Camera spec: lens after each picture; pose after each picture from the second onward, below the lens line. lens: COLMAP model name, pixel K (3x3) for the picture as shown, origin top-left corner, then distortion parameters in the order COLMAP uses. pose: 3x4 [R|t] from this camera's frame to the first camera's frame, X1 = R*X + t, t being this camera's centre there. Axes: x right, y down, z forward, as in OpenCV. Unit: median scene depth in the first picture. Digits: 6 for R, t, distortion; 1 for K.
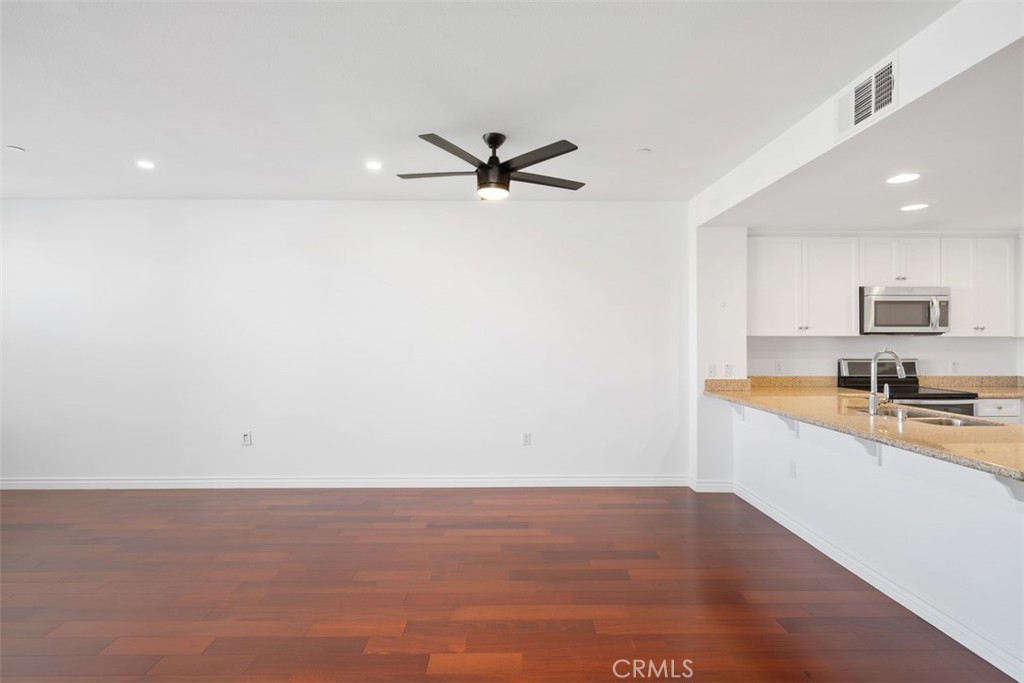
lens RADIAL K [[465.2, 0, 505.6], [0, 465.2, 340.3], [0, 0, 1]] dist [-0.000387, 0.000434]
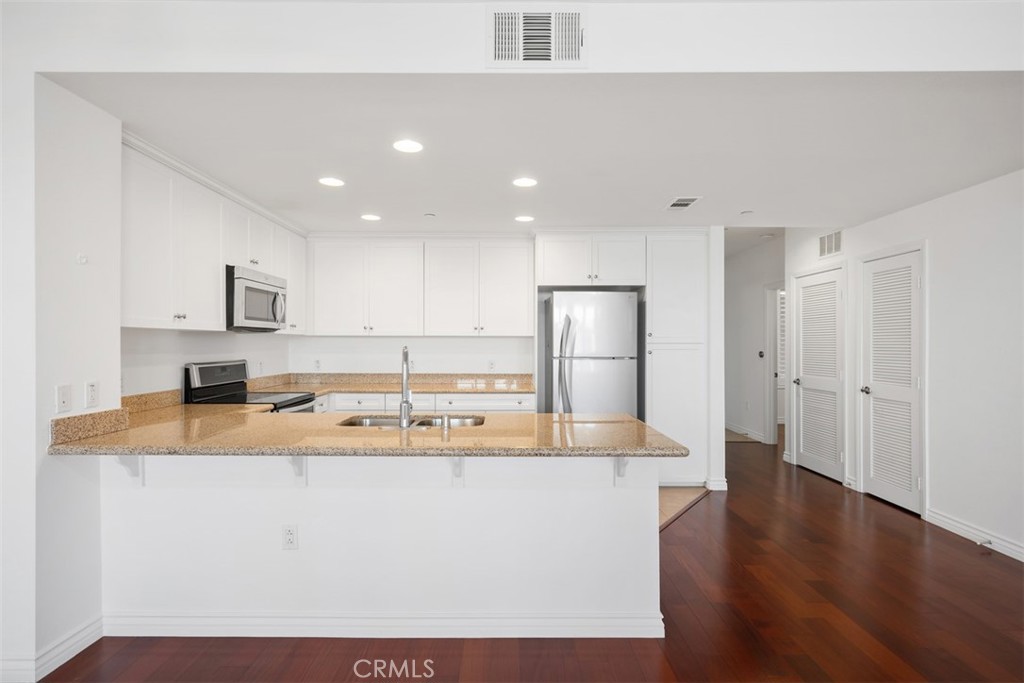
lens RADIAL K [[528.3, 0, 508.9], [0, 528.3, 342.5], [0, 0, 1]] dist [0.005757, 0.000463]
pose [[0.011862, -0.001128, 0.999929, -0.079083], [-0.001130, 0.999999, 0.001142, 0.007597], [-0.999929, -0.001143, 0.011860, 0.549291]]
